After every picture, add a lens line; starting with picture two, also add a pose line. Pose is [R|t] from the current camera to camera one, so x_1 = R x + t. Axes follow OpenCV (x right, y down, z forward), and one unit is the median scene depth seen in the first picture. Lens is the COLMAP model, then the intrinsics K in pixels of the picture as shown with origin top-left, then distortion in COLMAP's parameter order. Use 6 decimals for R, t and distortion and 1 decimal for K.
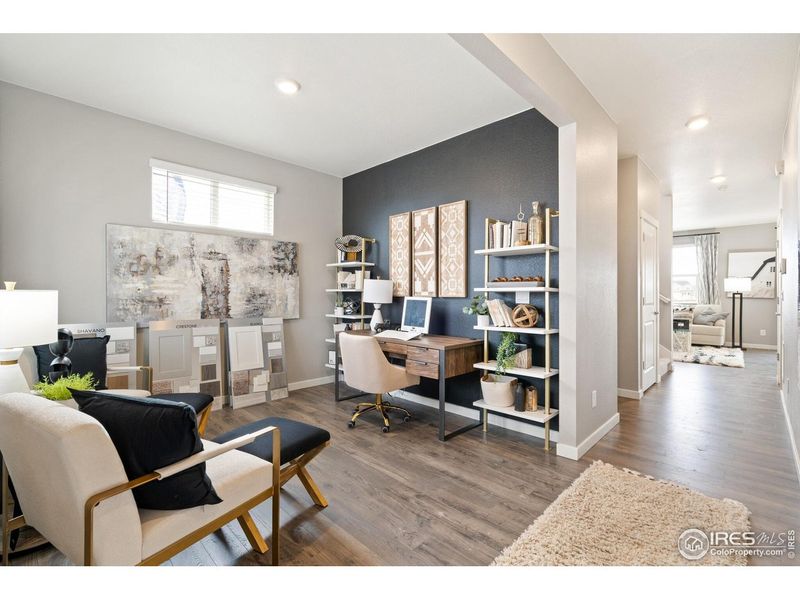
lens RADIAL K [[360.8, 0, 400.9], [0, 360.8, 297.0], [0, 0, 1]] dist [-0.001022, 0.000055]
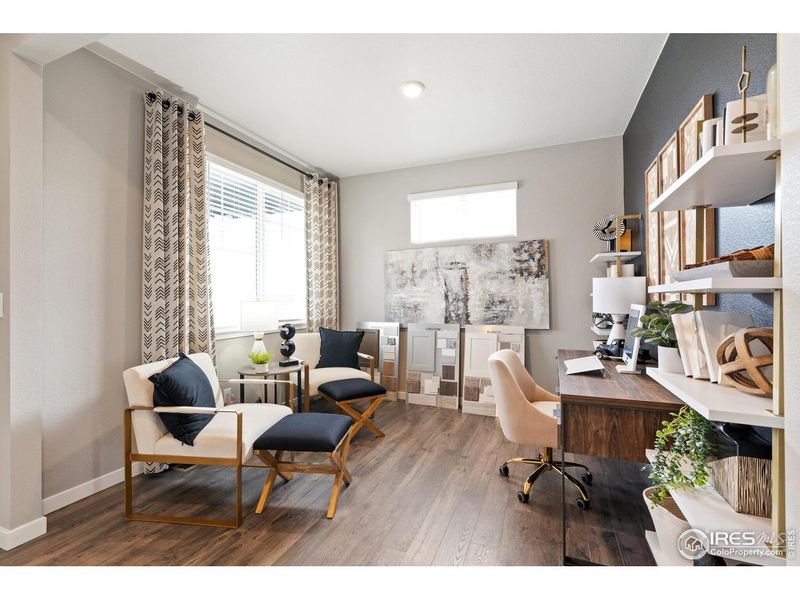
lens RADIAL K [[364.1, 0, 400.0], [0, 364.1, 300.0], [0, 0, 1]] dist [0.000515, -0.000139]
pose [[0.385047, -0.007530, -0.922866, 0.416958], [0.001718, 0.999971, -0.007442, -0.003452], [0.922895, 0.001280, 0.385049, 0.419357]]
